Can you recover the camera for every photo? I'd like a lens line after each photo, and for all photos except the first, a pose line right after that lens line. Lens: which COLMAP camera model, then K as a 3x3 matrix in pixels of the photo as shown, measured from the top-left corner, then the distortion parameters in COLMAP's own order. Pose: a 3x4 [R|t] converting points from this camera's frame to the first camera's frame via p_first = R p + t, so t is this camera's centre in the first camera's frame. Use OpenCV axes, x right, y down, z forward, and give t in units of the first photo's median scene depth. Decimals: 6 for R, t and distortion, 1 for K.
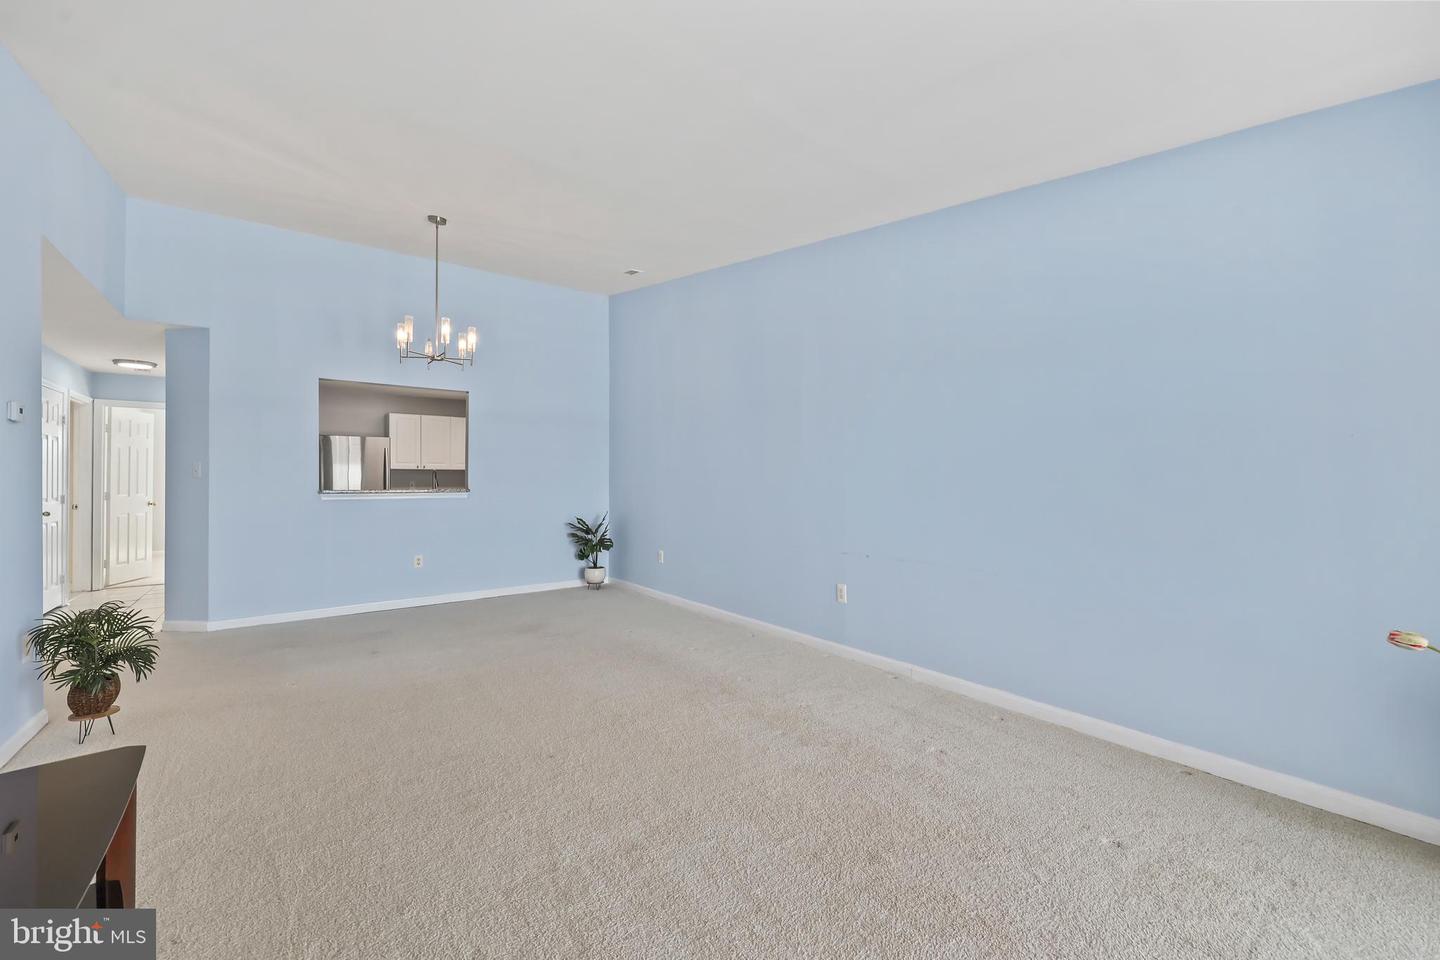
lens RADIAL K [[610.6, 0, 719.8], [0, 610.6, 484.5], [0, 0, 1]] dist [0.000177, -0.000045]
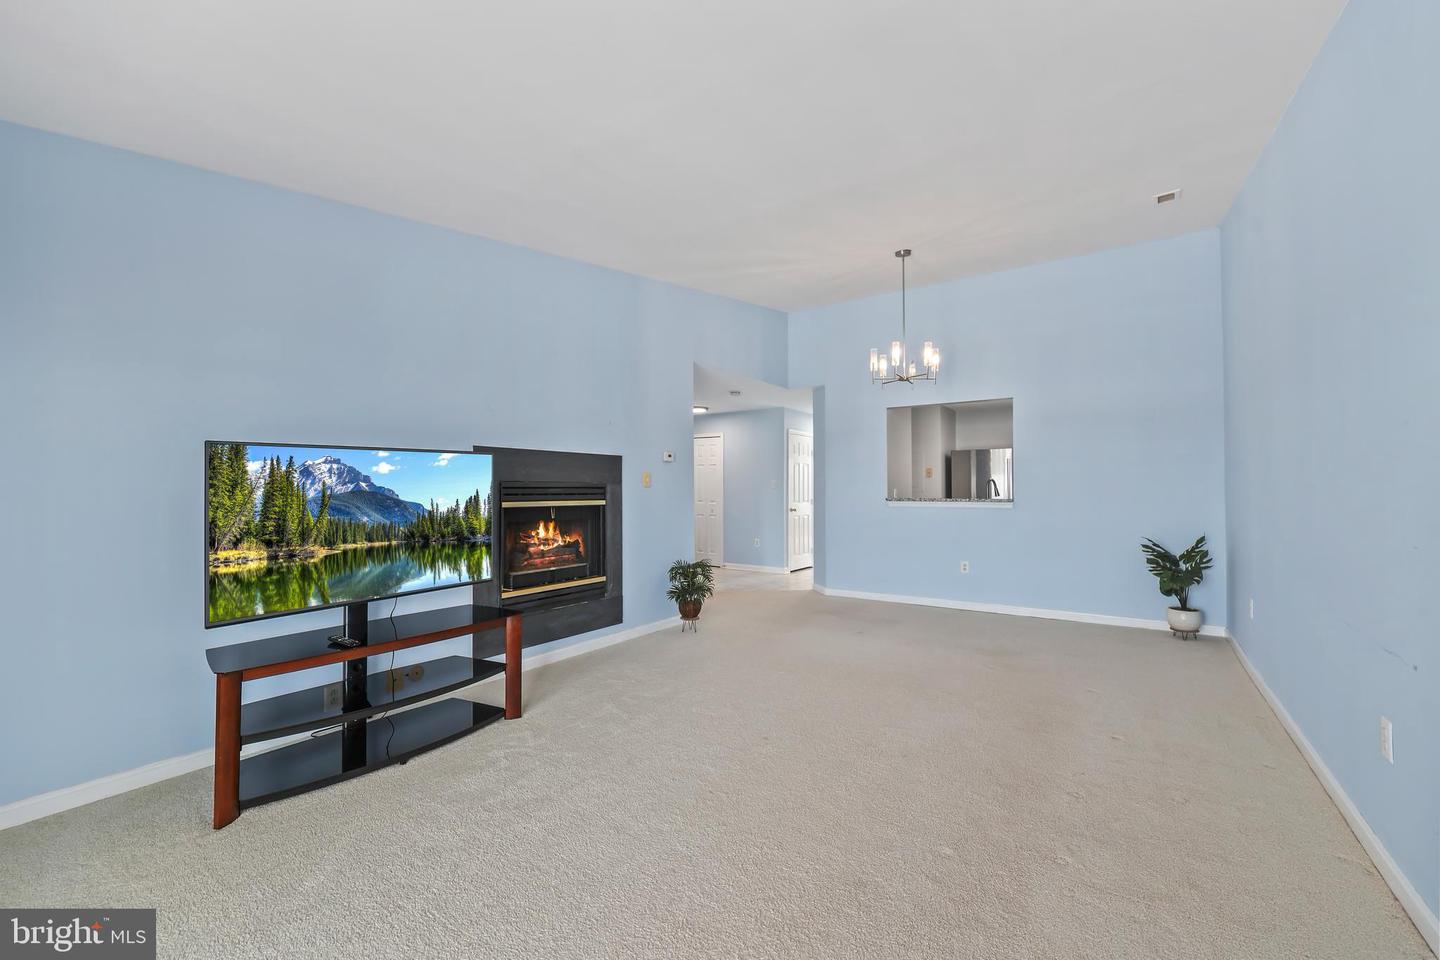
lens RADIAL K [[610.6, 0, 719.8], [0, 610.6, 484.5], [0, 0, 1]] dist [0.000177, -0.000045]
pose [[0.272256, -0.007393, -0.962197, 0.472579], [-0.001323, 0.999967, -0.008057, -0.007940], [0.962224, 0.003467, 0.272237, 0.365089]]
